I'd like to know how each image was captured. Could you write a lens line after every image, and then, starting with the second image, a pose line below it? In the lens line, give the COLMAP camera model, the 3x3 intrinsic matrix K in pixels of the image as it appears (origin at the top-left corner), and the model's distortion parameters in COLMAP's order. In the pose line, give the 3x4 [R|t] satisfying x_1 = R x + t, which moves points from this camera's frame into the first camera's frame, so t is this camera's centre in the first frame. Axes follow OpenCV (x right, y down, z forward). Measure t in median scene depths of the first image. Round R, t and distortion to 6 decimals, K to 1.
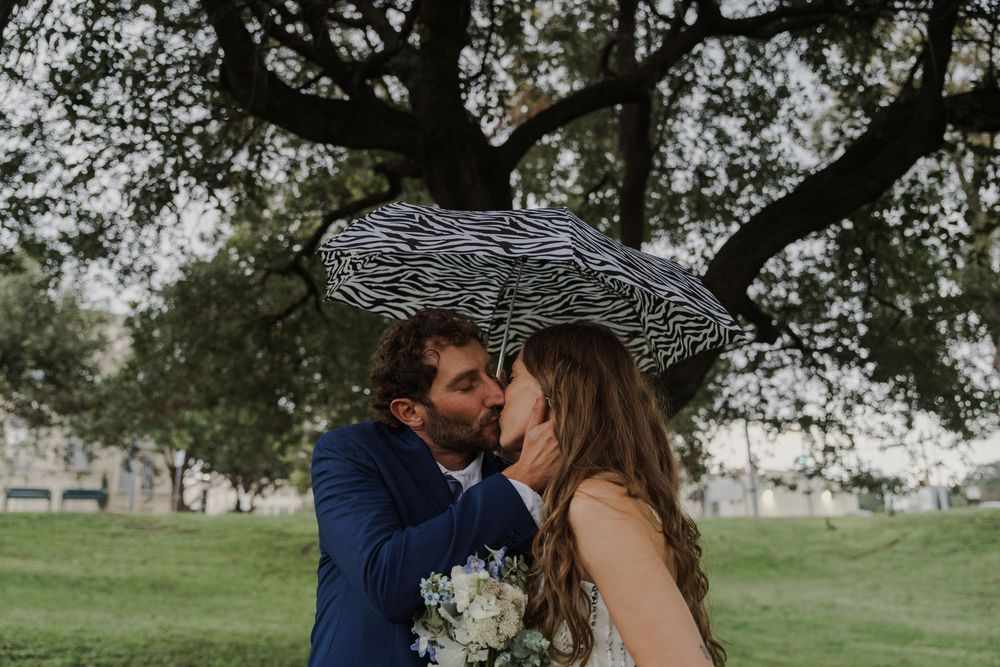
lens RADIAL K [[876.5, 0, 500.0], [0, 876.5, 333.5], [0, 0, 1]] dist [-0.002221, -0.001478]
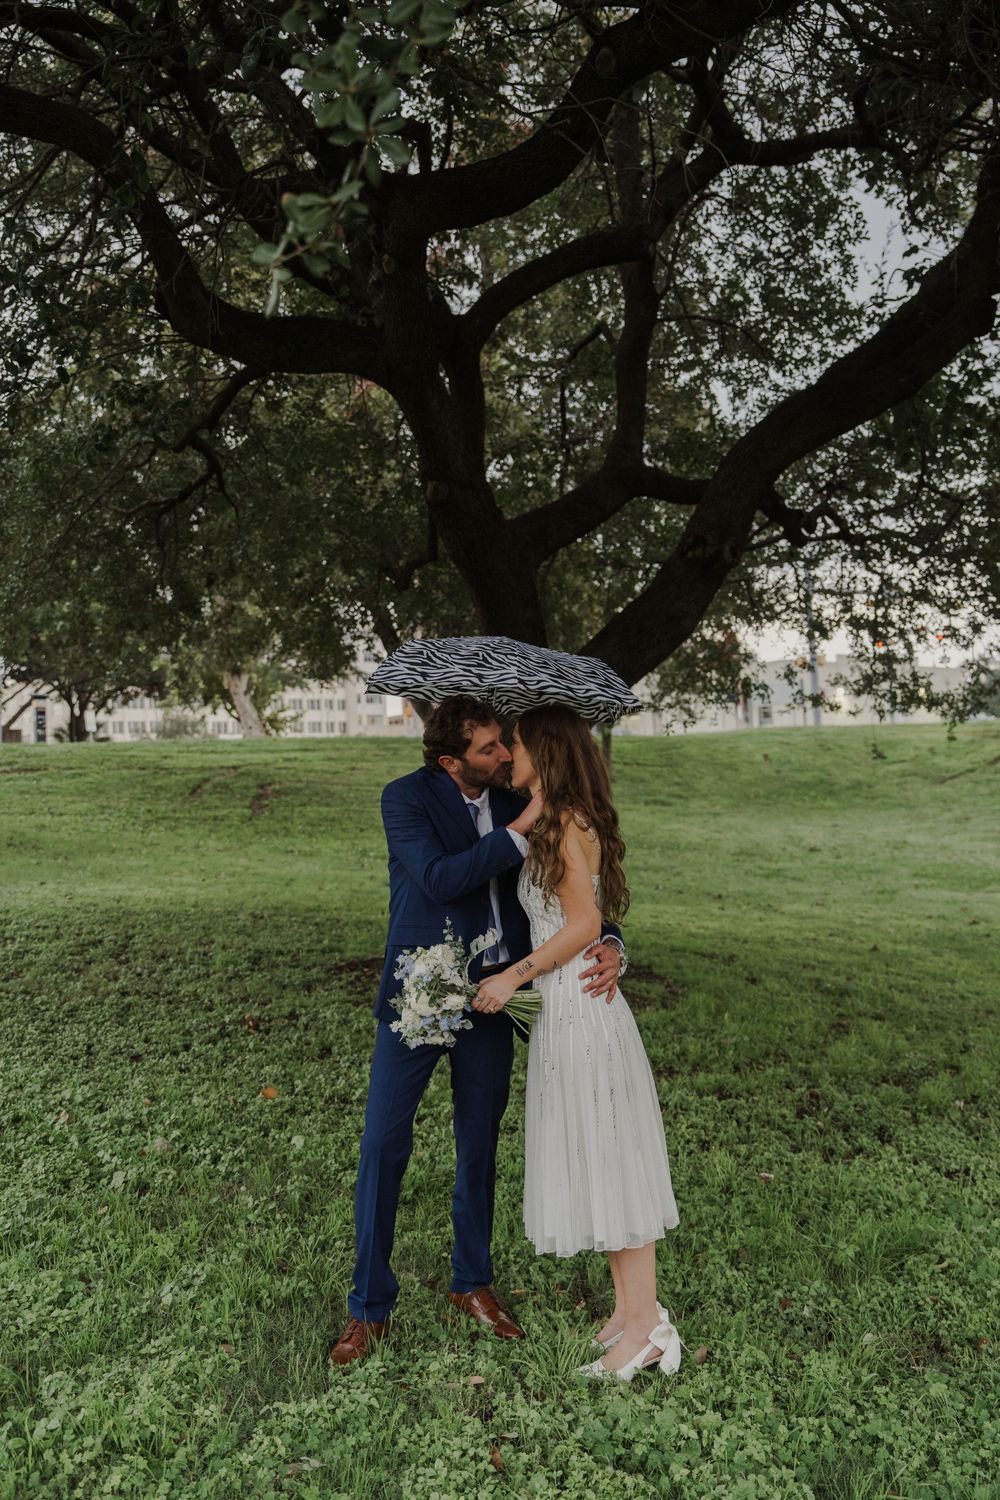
lens RADIAL K [[1314.7, 0, 502.9], [0, 1314.7, 777.7], [0, 0, 1]] dist [-0.002221, -0.001478]
pose [[0.999074, -0.024474, 0.035387, -0.012838], [0.015196, 0.970167, 0.241960, -0.063215], [-0.040253, -0.241198, 0.969641, -0.183957]]
